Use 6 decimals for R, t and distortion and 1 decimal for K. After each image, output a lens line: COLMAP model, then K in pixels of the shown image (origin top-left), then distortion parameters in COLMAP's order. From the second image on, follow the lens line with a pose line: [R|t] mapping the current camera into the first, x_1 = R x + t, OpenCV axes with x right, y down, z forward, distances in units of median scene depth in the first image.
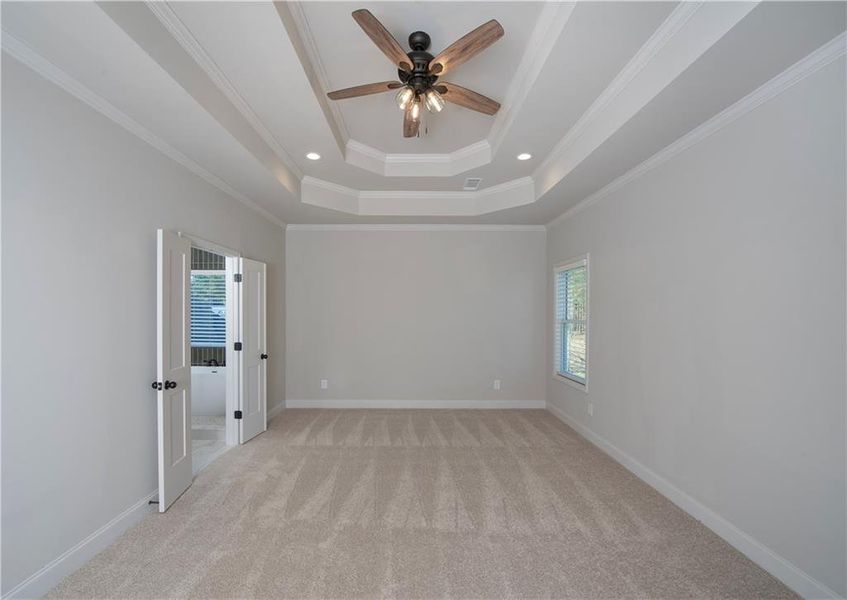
lens RADIAL K [[370.5, 0, 421.2], [0, 370.5, 309.6], [0, 0, 1]] dist [-0.000857, -0.000178]
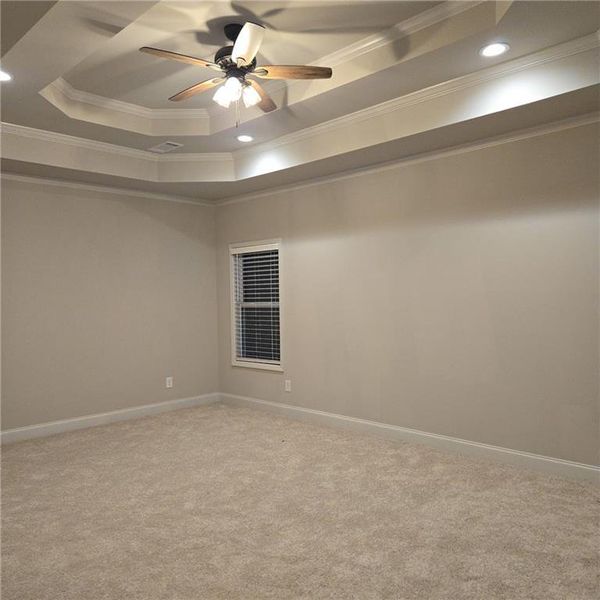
lens RADIAL K [[520.6, 0, 300.0], [0, 520.6, 300.0], [0, 0, 1]] dist [0.000095, 0.000794]
pose [[0.711276, -0.018106, 0.702679, -0.527853], [0.025234, 0.999682, 0.000217, 0.025708], [-0.702460, 0.017577, 0.711507, -0.082316]]
